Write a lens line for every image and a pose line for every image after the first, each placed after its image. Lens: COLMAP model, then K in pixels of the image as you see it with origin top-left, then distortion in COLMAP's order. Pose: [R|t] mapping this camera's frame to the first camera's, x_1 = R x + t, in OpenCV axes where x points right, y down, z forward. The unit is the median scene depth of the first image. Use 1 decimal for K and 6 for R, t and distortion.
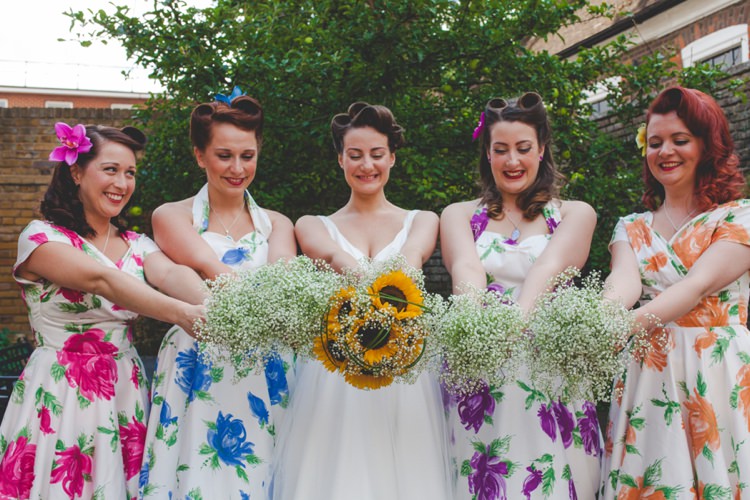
lens RADIAL K [[717.6, 0, 375.0], [0, 717.6, 250.0], [0, 0, 1]] dist [-0.053356, 0.065498]
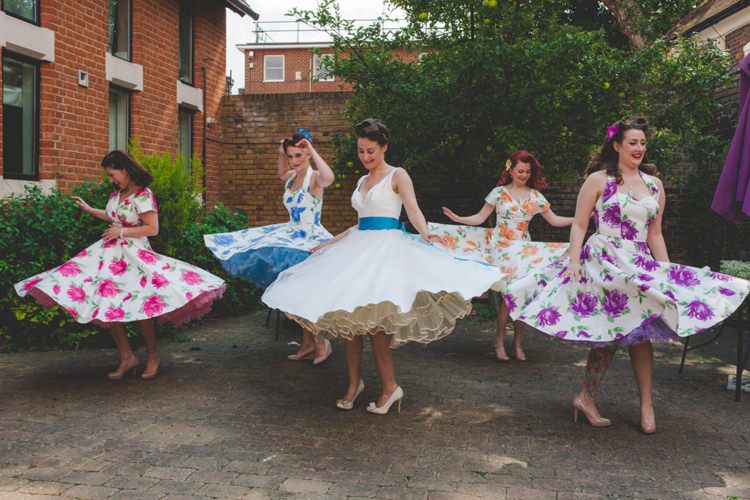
lens RADIAL K [[717.6, 0, 375.0], [0, 717.6, 250.0], [0, 0, 1]] dist [-0.053356, 0.065498]
pose [[0.937651, 0.039017, -0.345380, 0.317393], [-0.004369, 0.994924, 0.100533, -0.023353], [0.347550, -0.092756, 0.933062, -0.586123]]
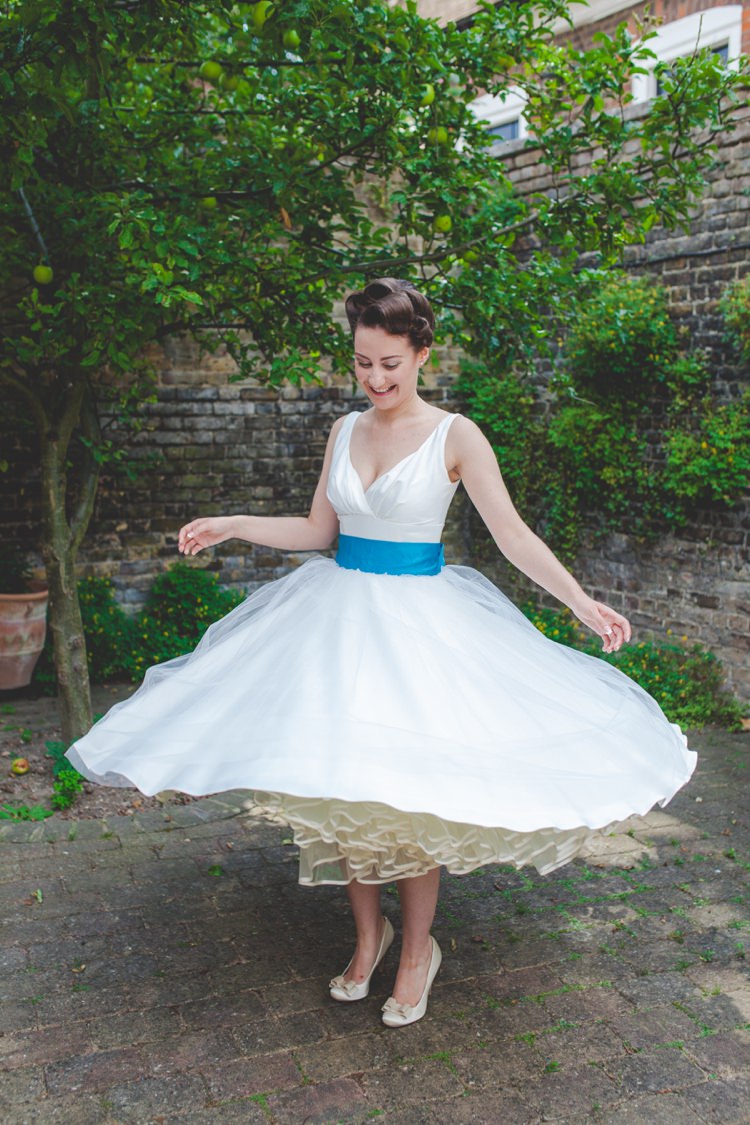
lens RADIAL K [[1076.4, 0, 375.0], [0, 1076.4, 562.5], [0, 0, 1]] dist [-0.053356, 0.065498]
pose [[0.976312, -0.015824, 0.215790, 0.048291], [-0.025160, 0.982253, 0.185866, -0.035039], [-0.214901, -0.186892, 0.958587, 0.222881]]
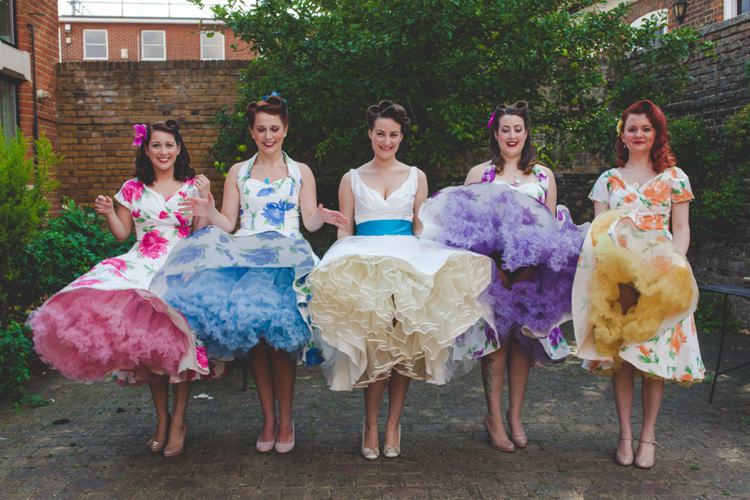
lens RADIAL K [[717.6, 0, 375.0], [0, 717.6, 250.0], [0, 0, 1]] dist [-0.053356, 0.065498]
pose [[0.993577, 0.008786, -0.112815, 0.062570], [0.004526, 0.993098, 0.117203, -0.021957], [0.113066, -0.116961, 0.986679, -0.312062]]
